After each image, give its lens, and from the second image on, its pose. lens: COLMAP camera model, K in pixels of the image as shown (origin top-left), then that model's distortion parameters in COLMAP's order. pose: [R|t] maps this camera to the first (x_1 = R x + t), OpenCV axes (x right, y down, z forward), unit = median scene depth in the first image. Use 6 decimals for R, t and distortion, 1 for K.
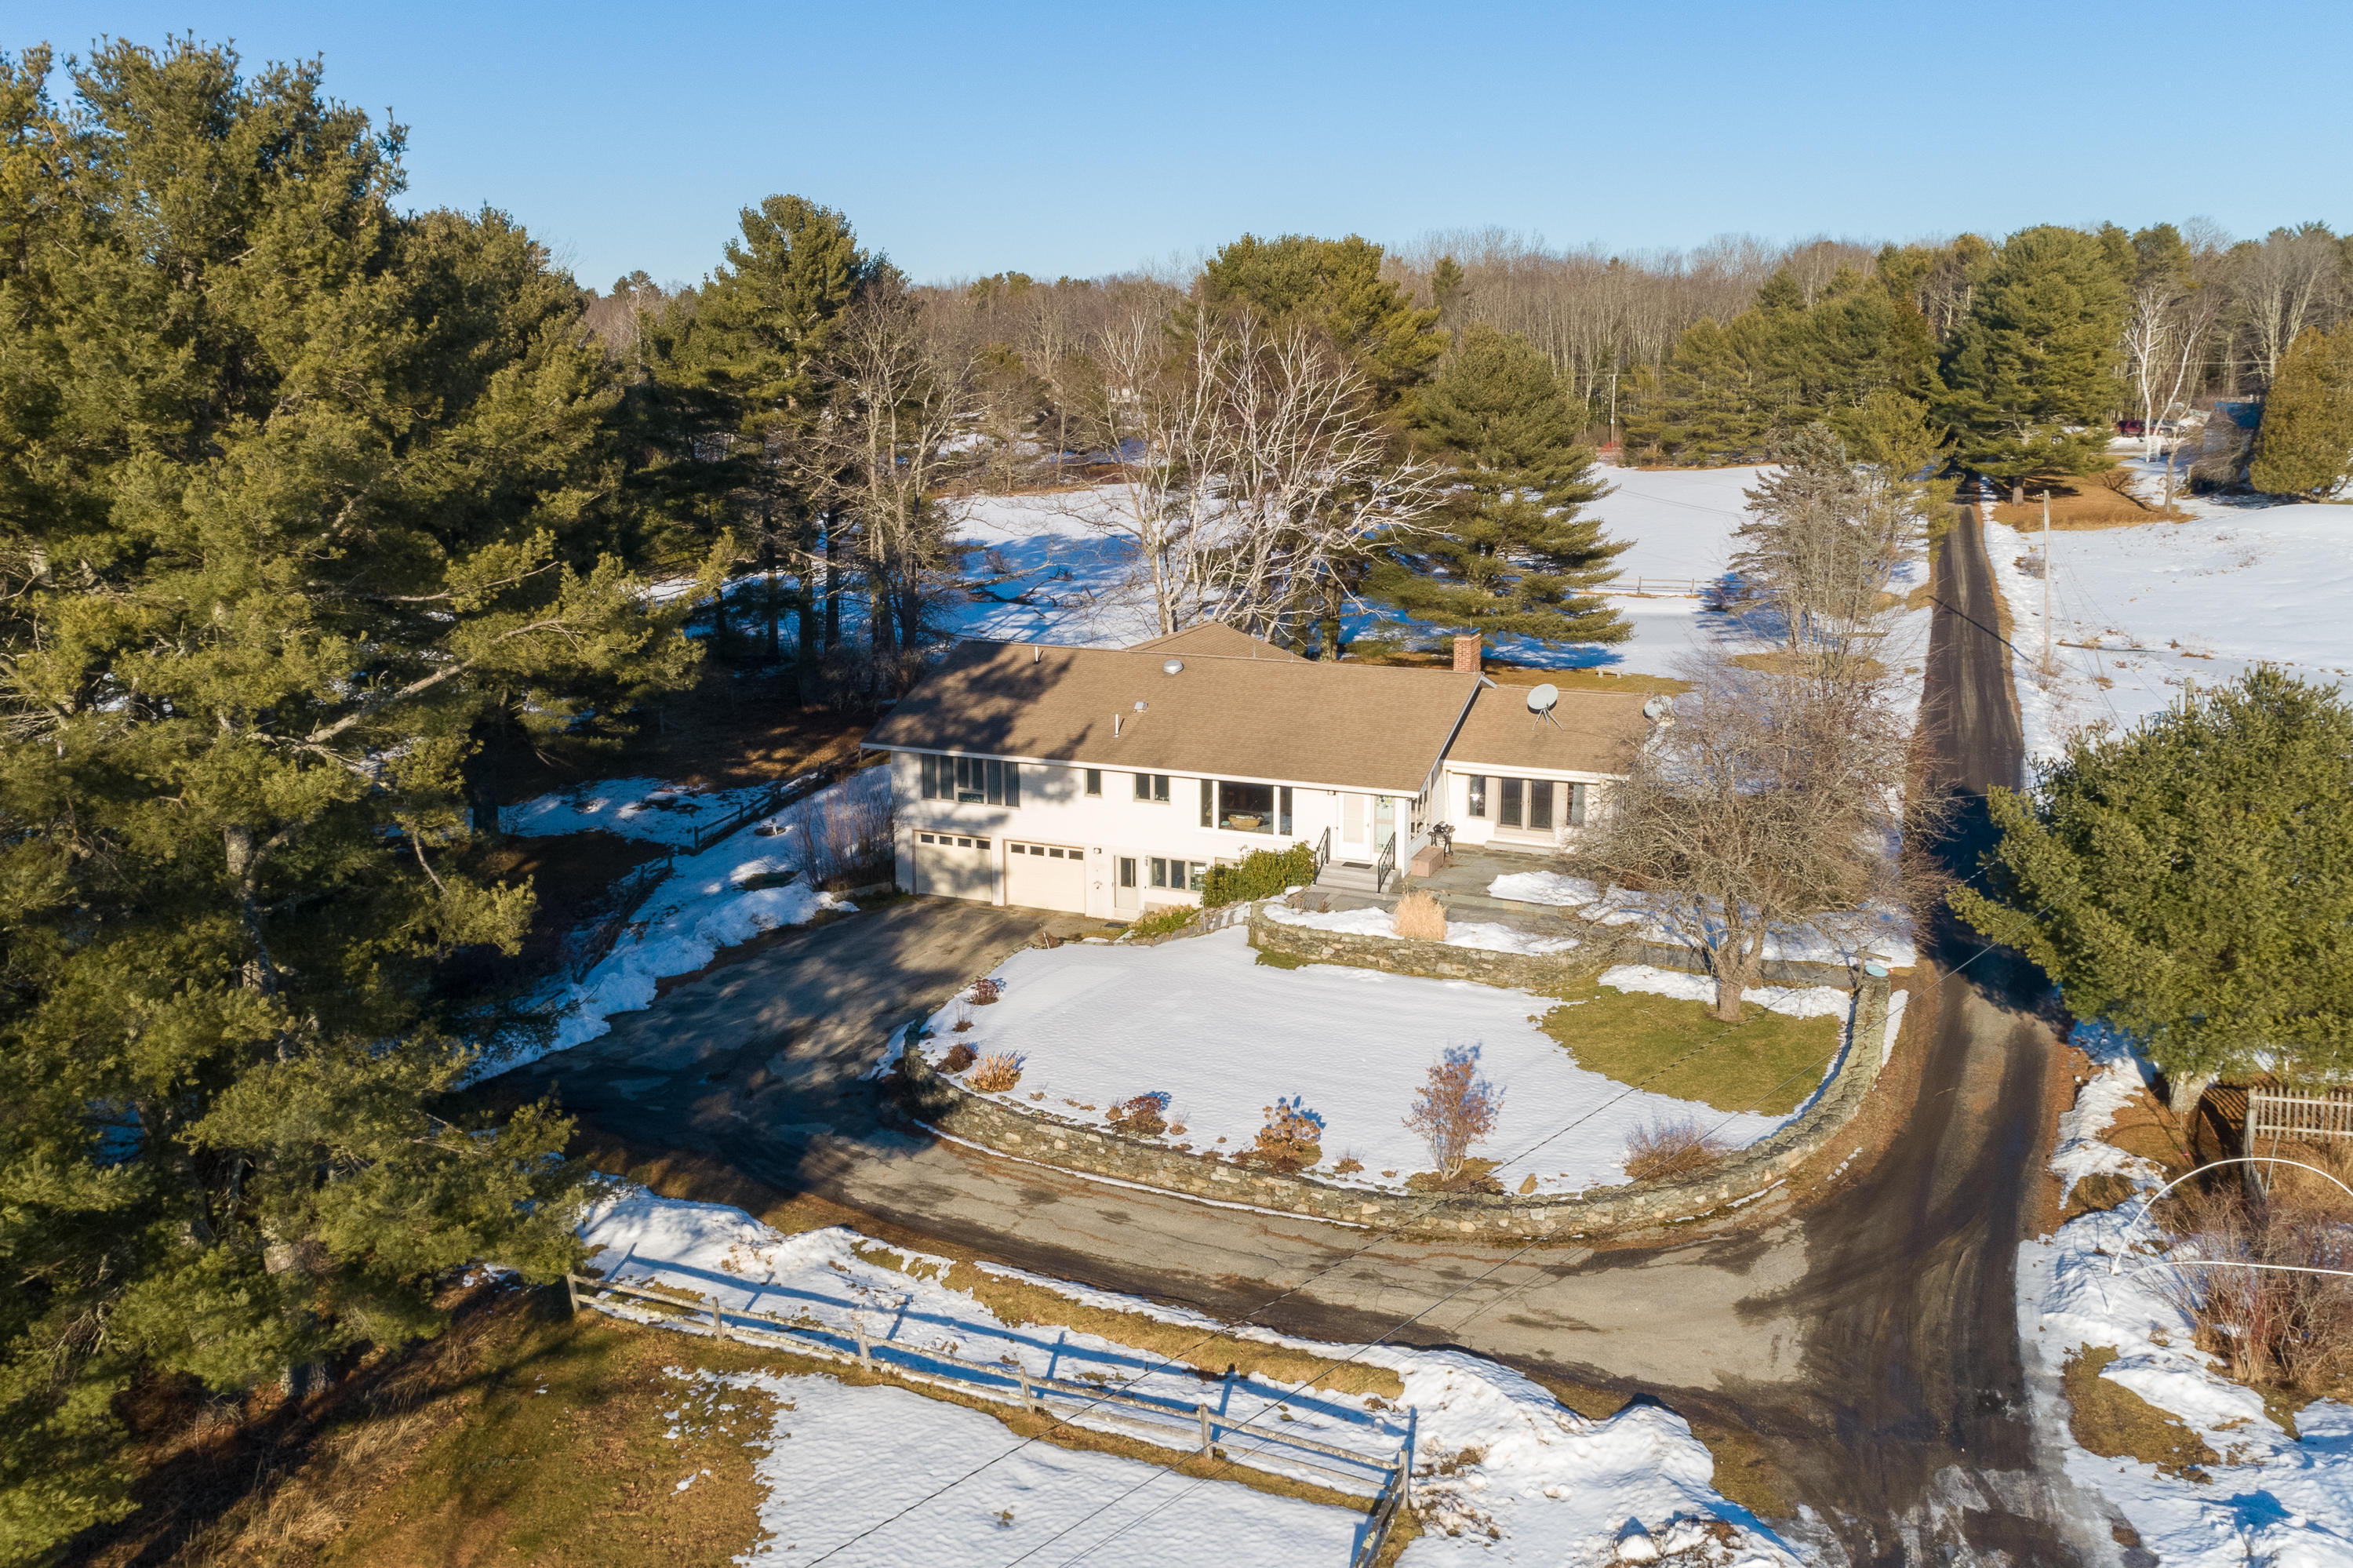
lens RADIAL K [[1922.4, 0, 1156.9], [0, 1922.4, 783.2], [0, 0, 1]] dist [0.027434, 0.009335]
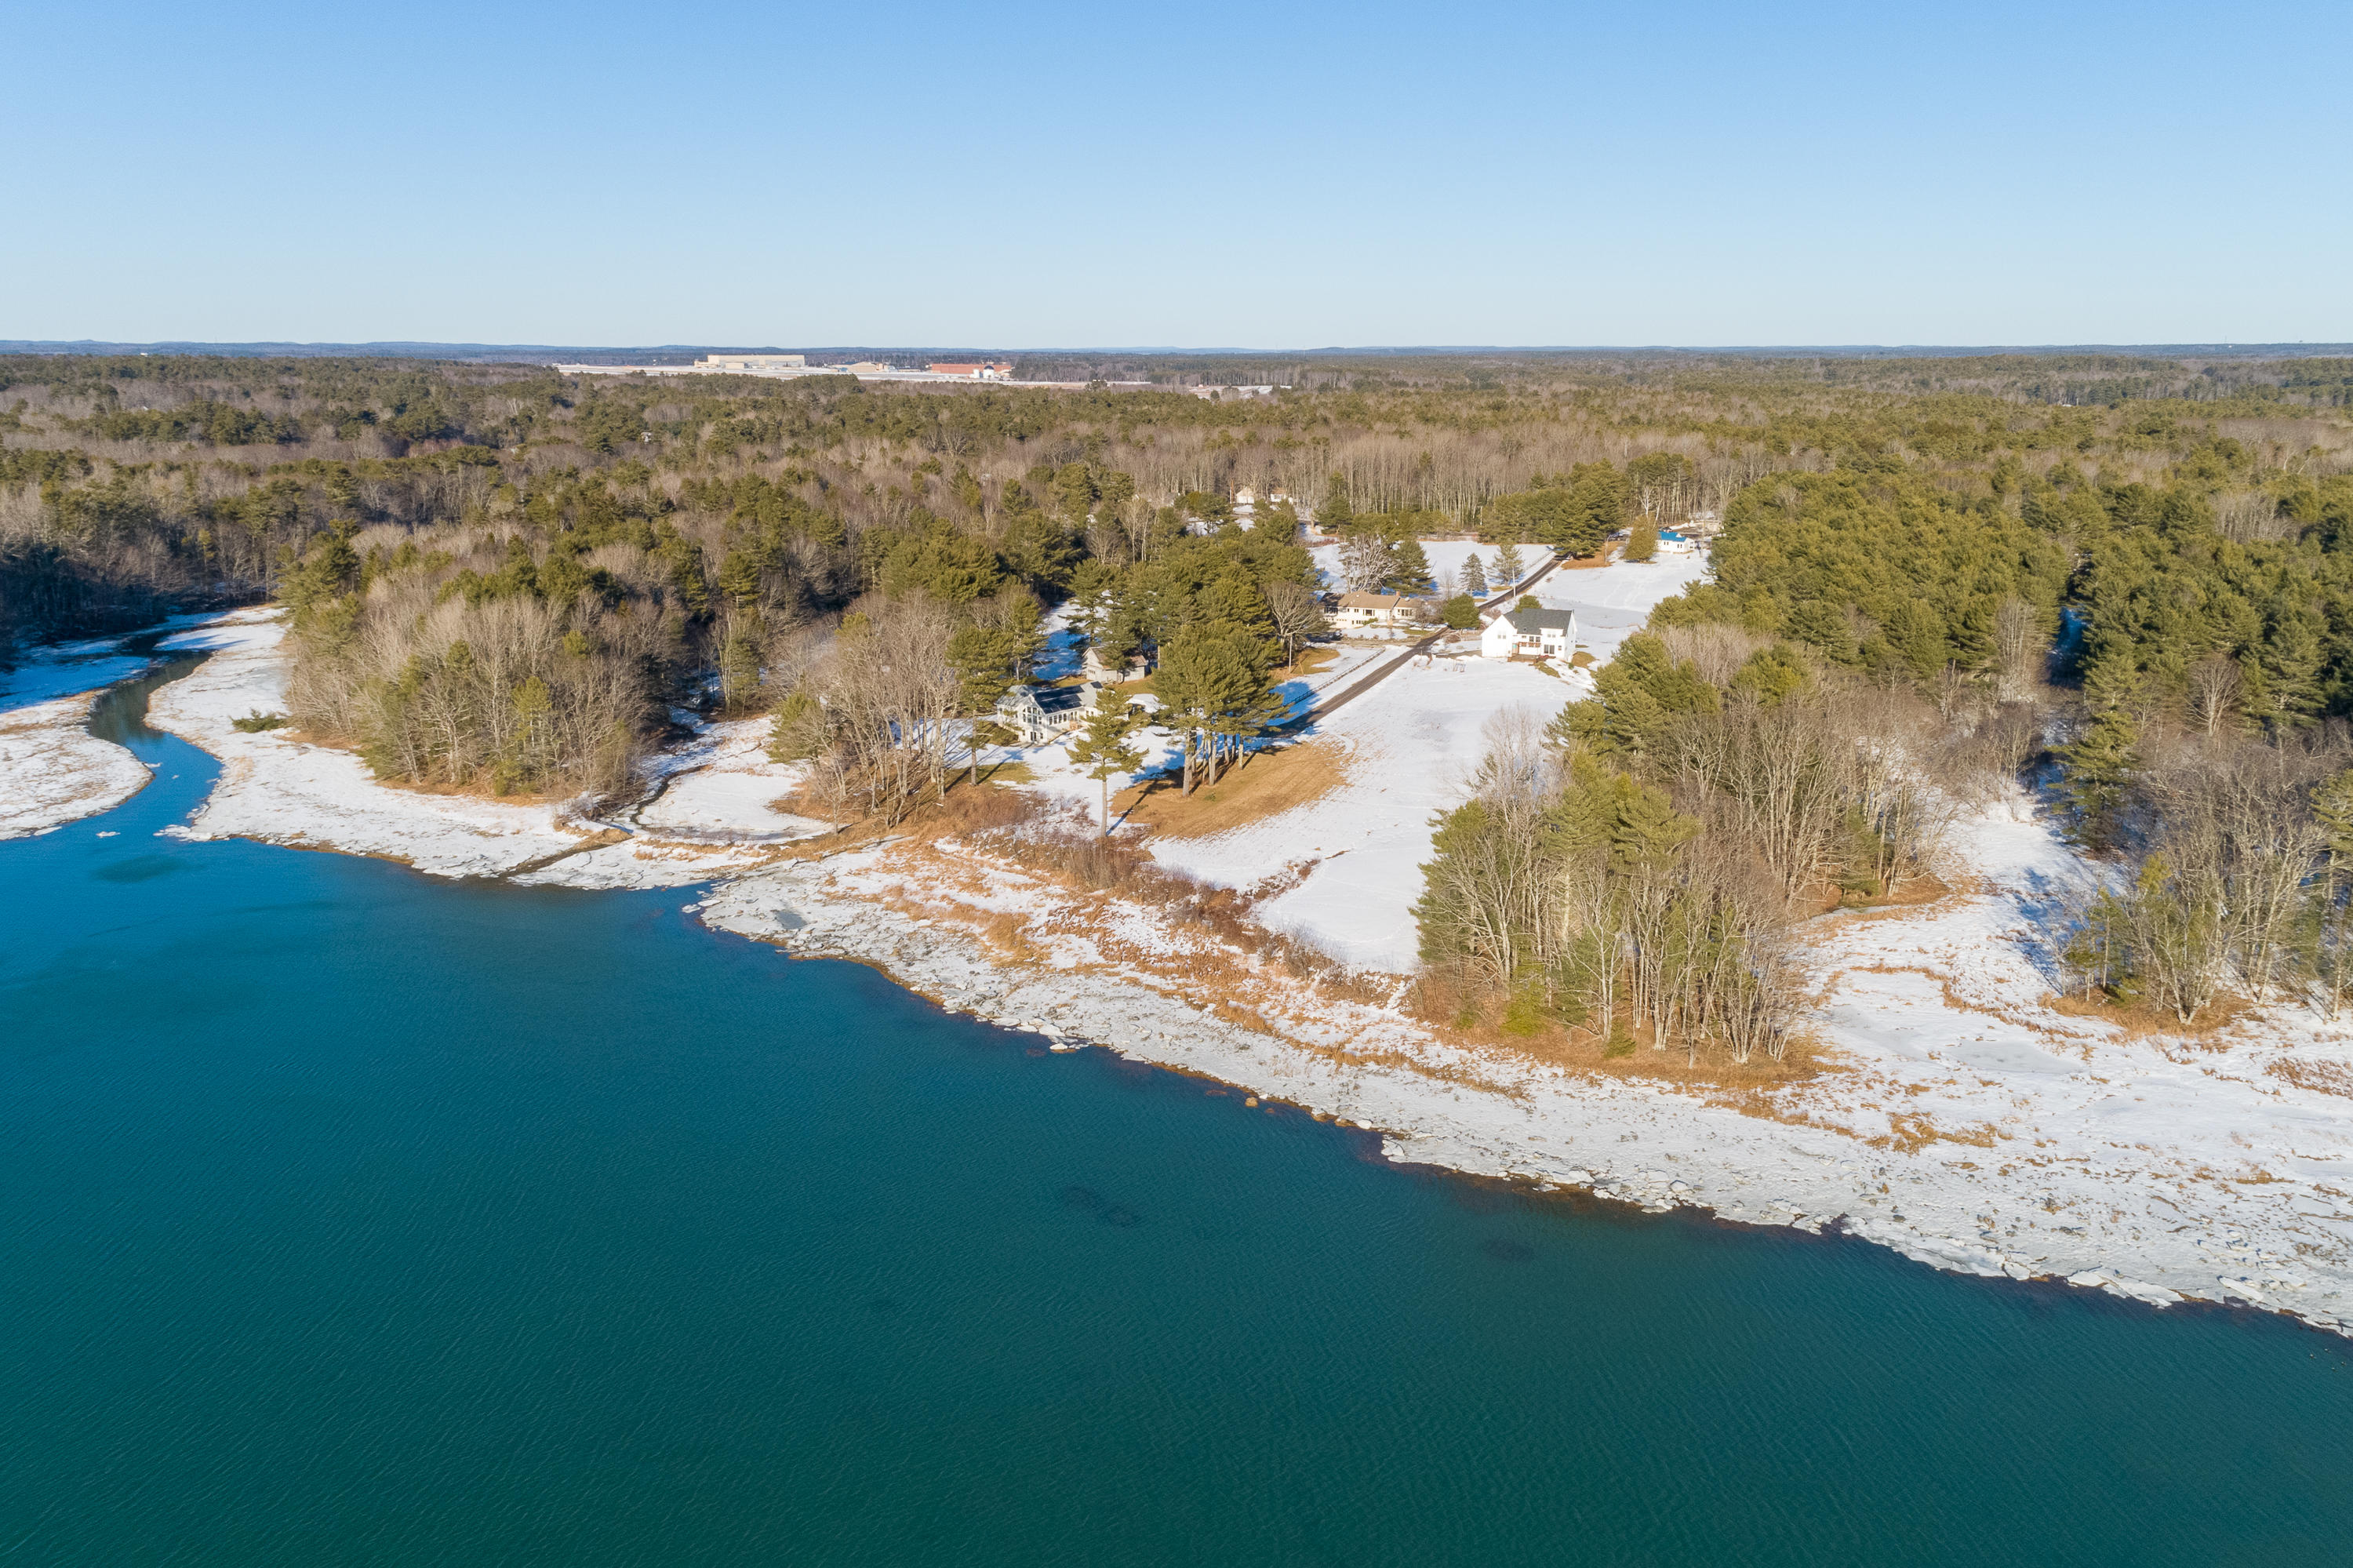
lens RADIAL K [[1608.8, 0, 1176.5], [0, 1608.8, 784.0], [0, 0, 1]] dist [0.018523, 0.003009]
pose [[0.999250, 0.012032, -0.036810, -0.664963], [-0.010613, 0.999202, 0.038503, 0.634659], [0.037244, -0.038083, 0.998580, -7.667973]]
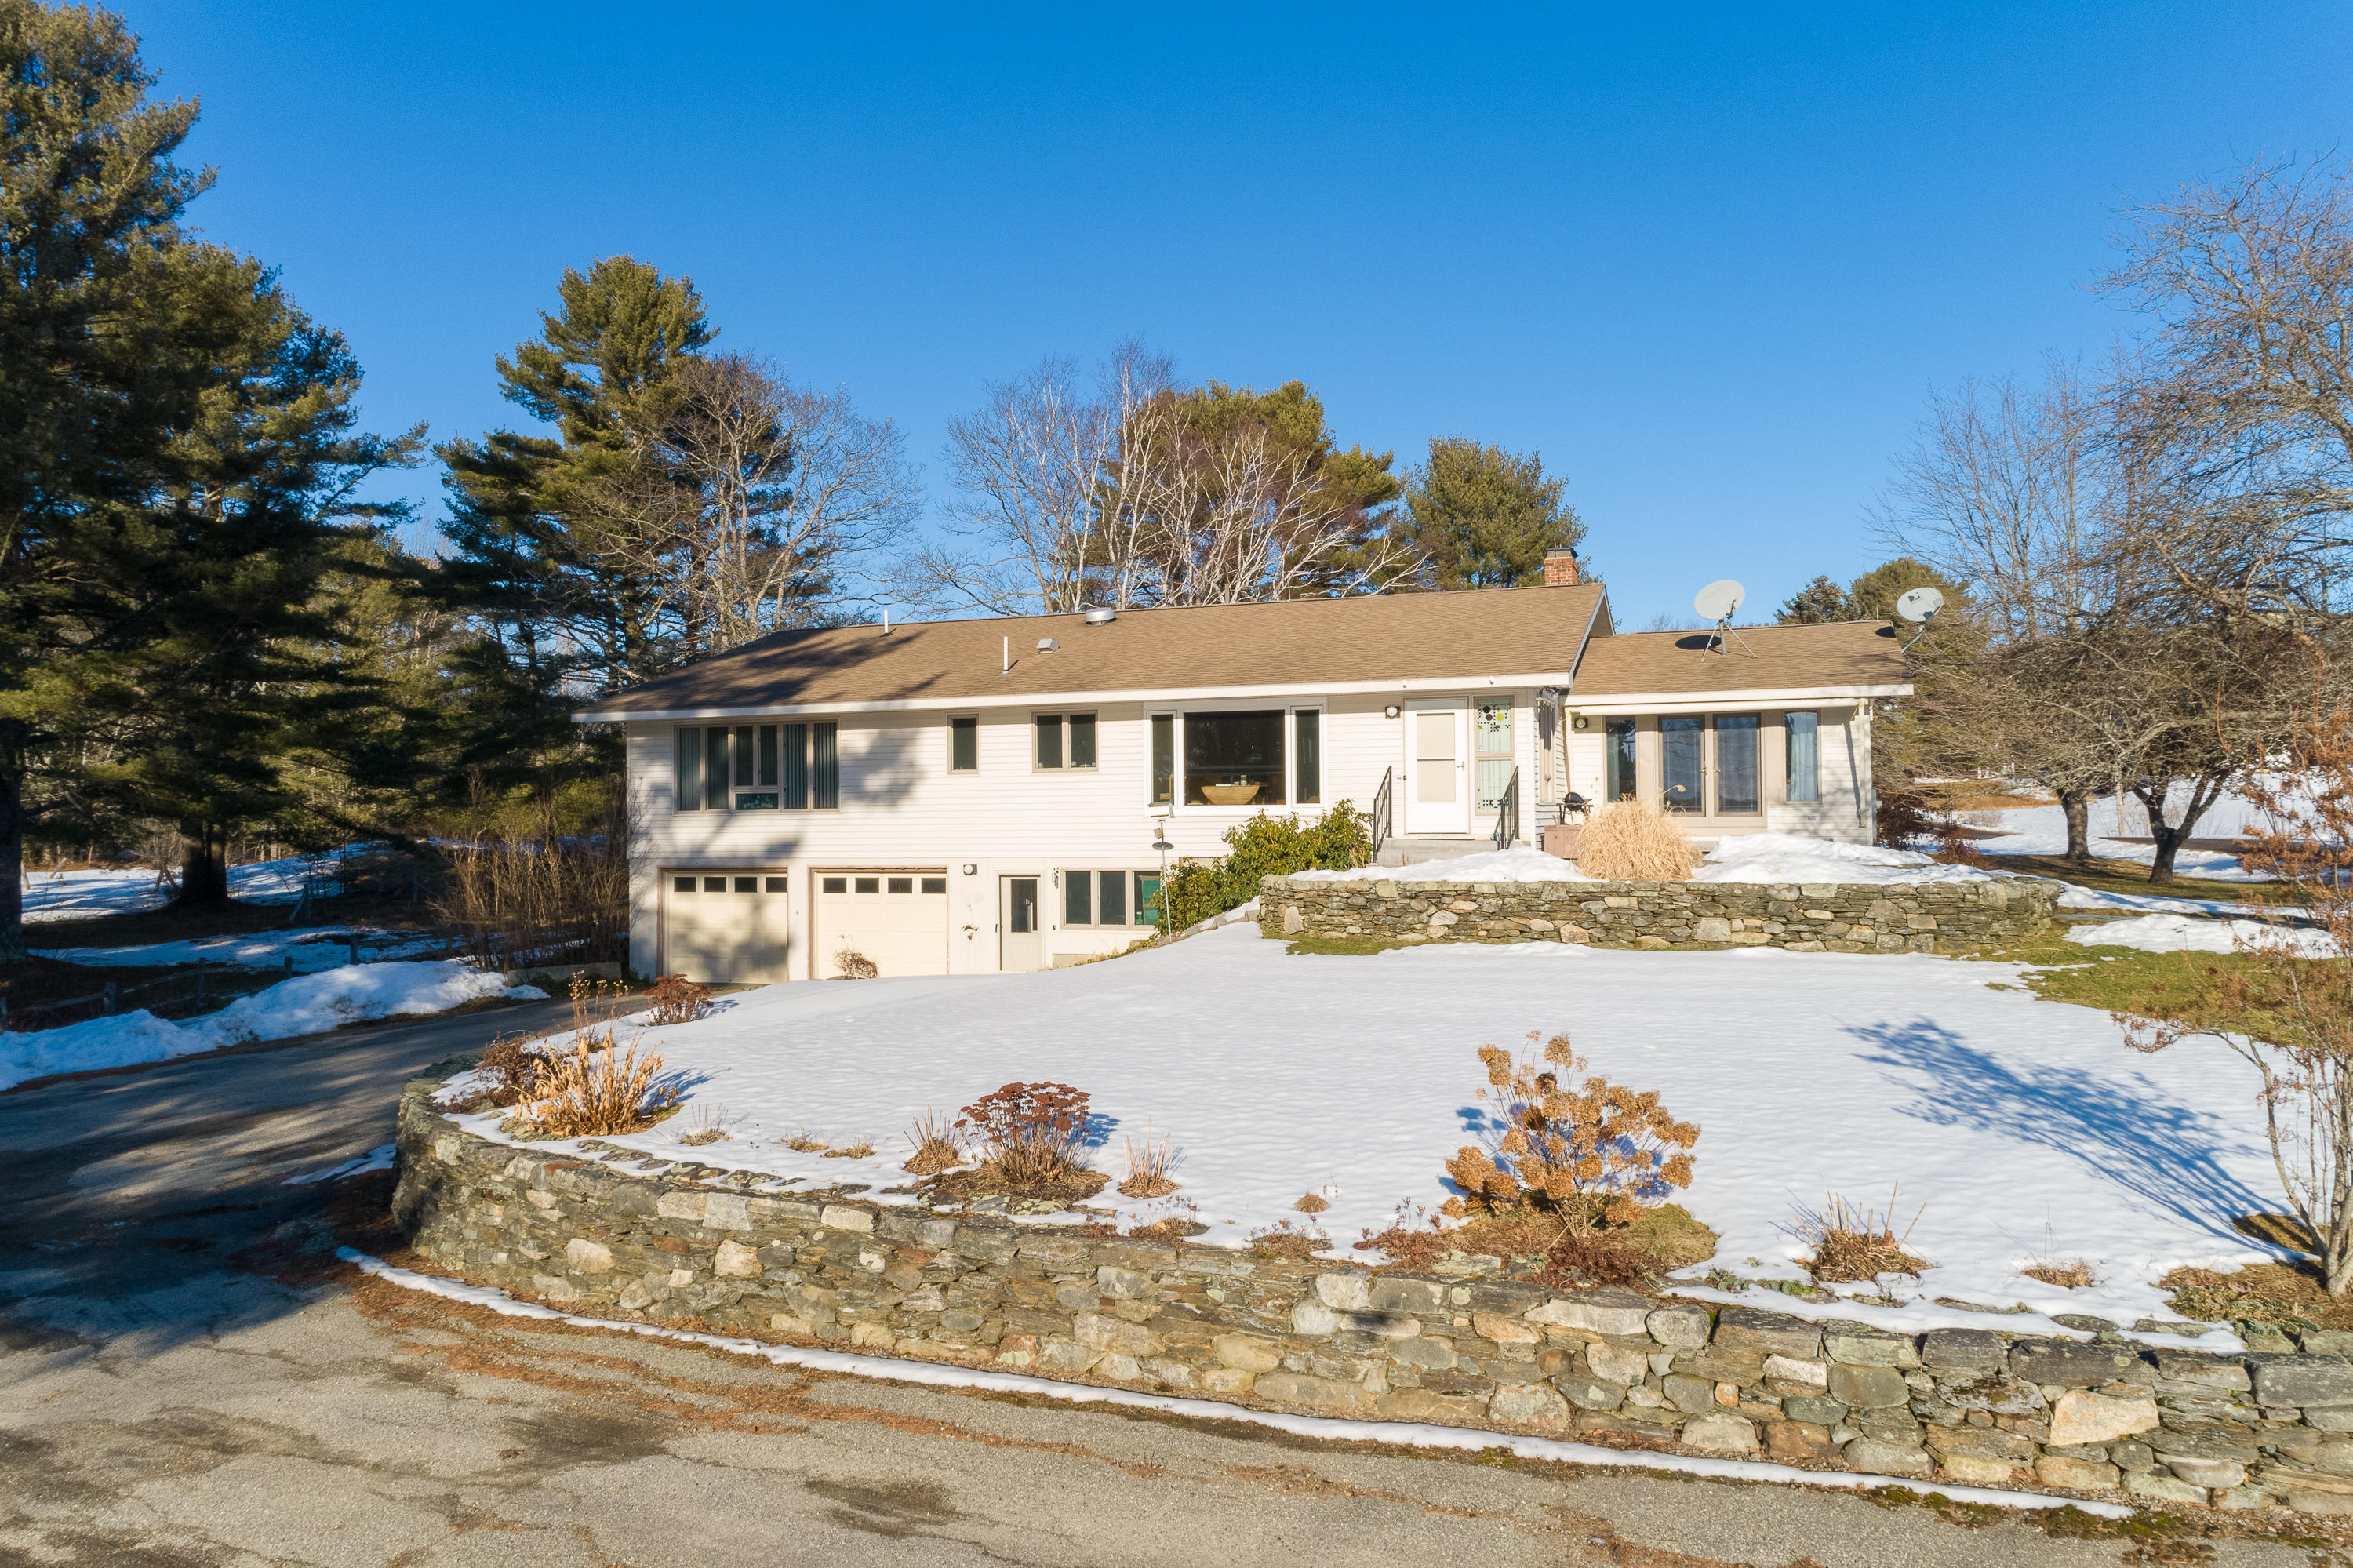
lens RADIAL K [[1581.3, 0, 1176.5], [0, 1581.3, 784.0], [0, 0, 1]] dist [0.025939, 0.008014]
pose [[0.997936, -0.001758, 0.064189, 0.000108], [0.017652, 0.968627, -0.247891, 0.180249], [-0.061739, 0.248513, 0.966659, 0.755735]]
